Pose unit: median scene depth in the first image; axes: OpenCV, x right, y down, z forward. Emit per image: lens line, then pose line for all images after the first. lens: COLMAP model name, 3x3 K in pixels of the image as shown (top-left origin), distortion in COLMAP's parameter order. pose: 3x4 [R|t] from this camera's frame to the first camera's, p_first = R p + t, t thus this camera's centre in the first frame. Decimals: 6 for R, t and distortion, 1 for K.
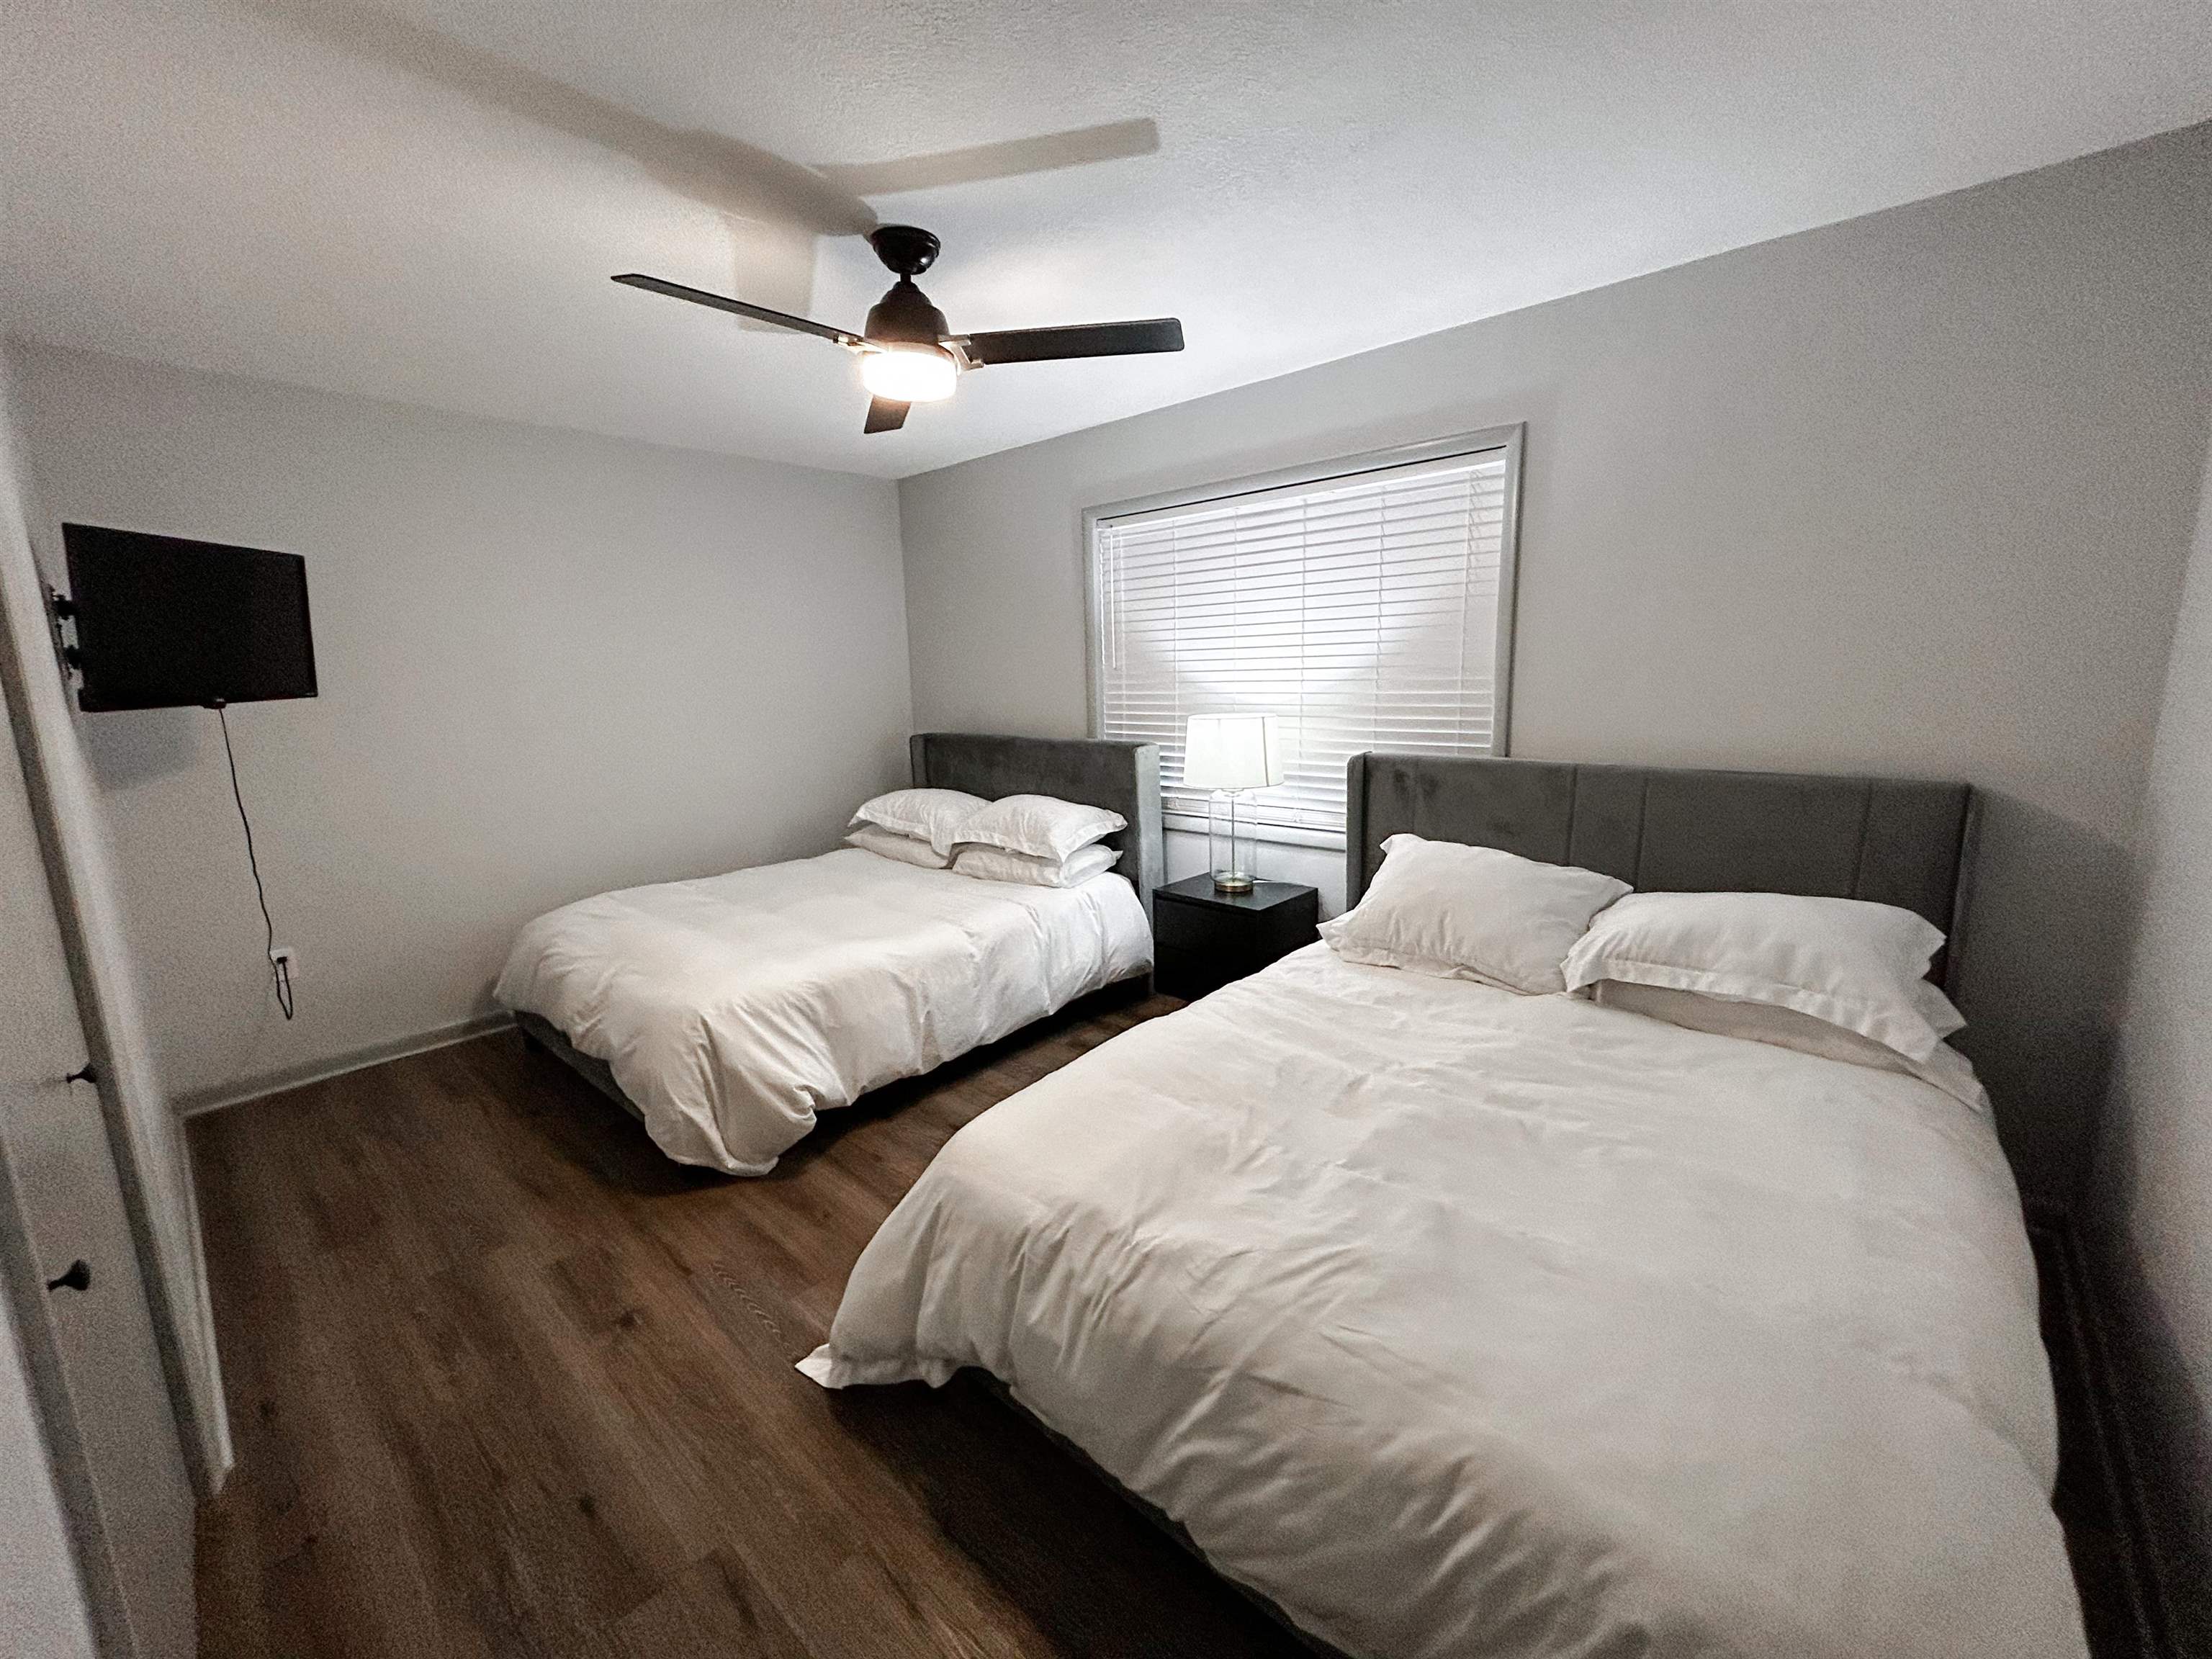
lens RADIAL K [[890.5, 0, 1096.6], [0, 890.5, 831.9], [0, 0, 1]] dist [0.000995, 0.001804]
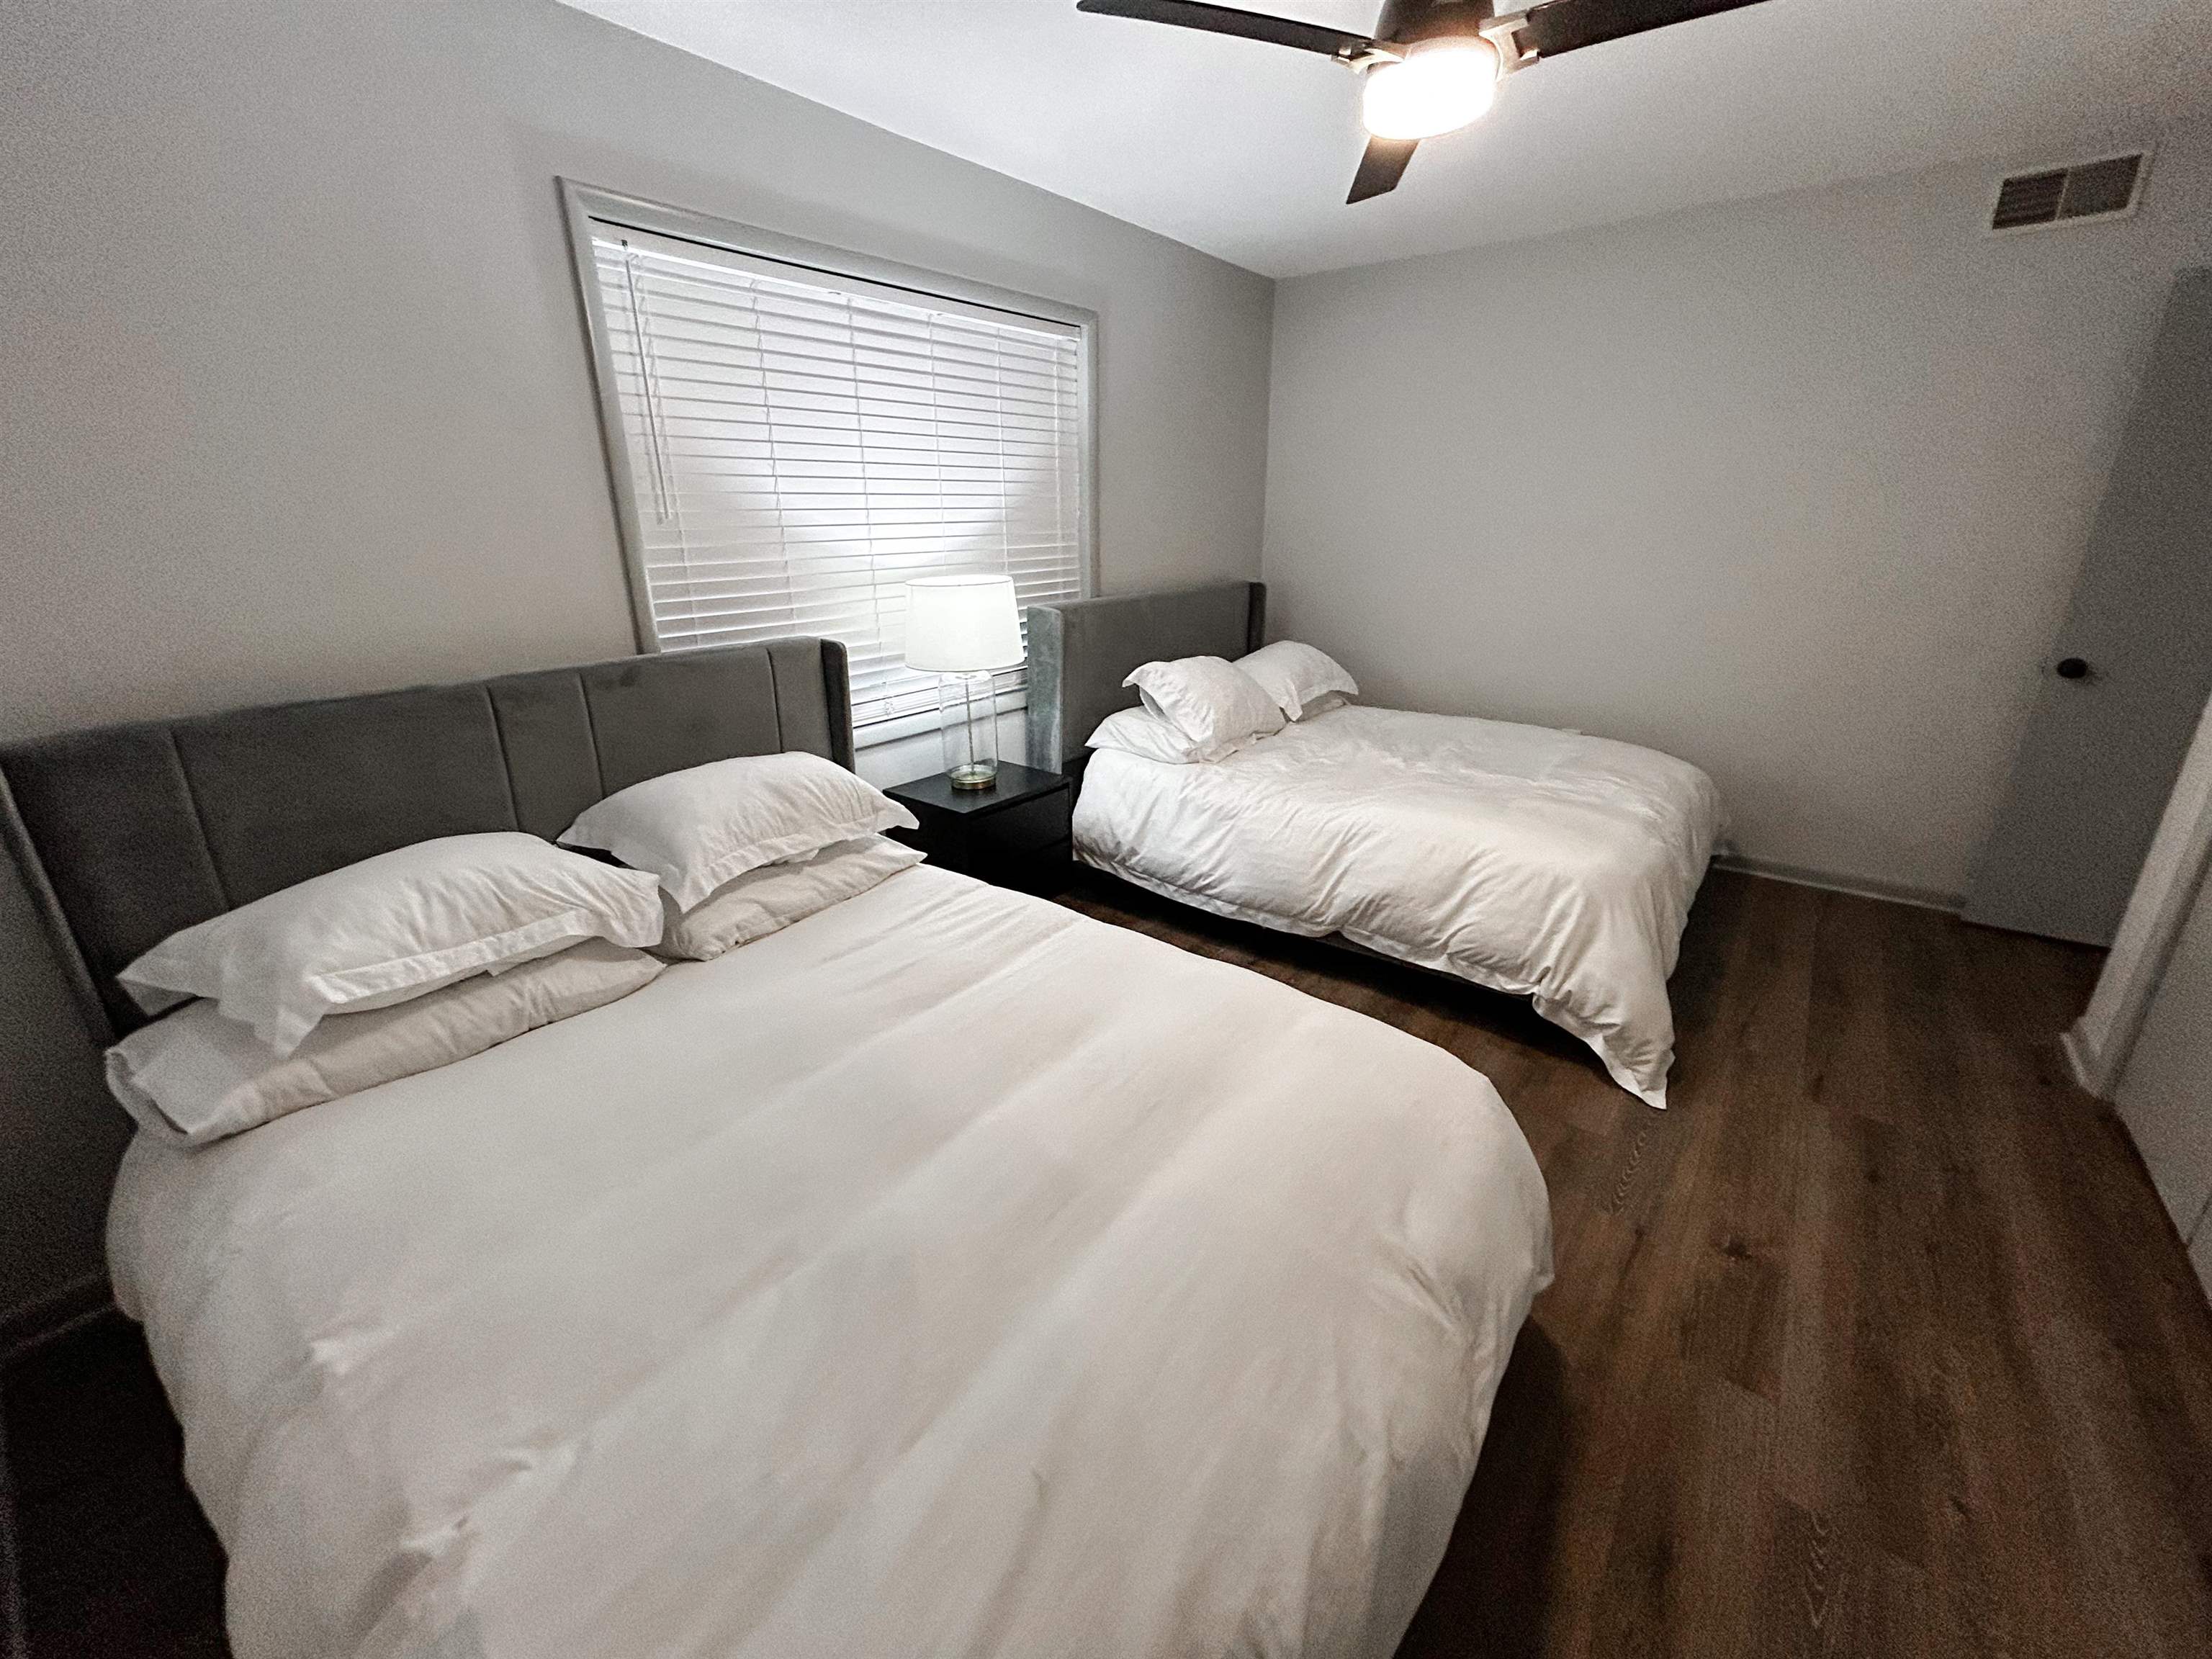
lens RADIAL K [[890.5, 0, 1094.9], [0, 890.5, 809.3], [0, 0, 1]] dist [0.000995, 0.001804]
pose [[-0.071121, -0.301853, 0.950698, -0.807972], [0.187223, 0.932132, 0.309965, -0.184292], [-0.979739, 0.200038, -0.009780, 1.041793]]
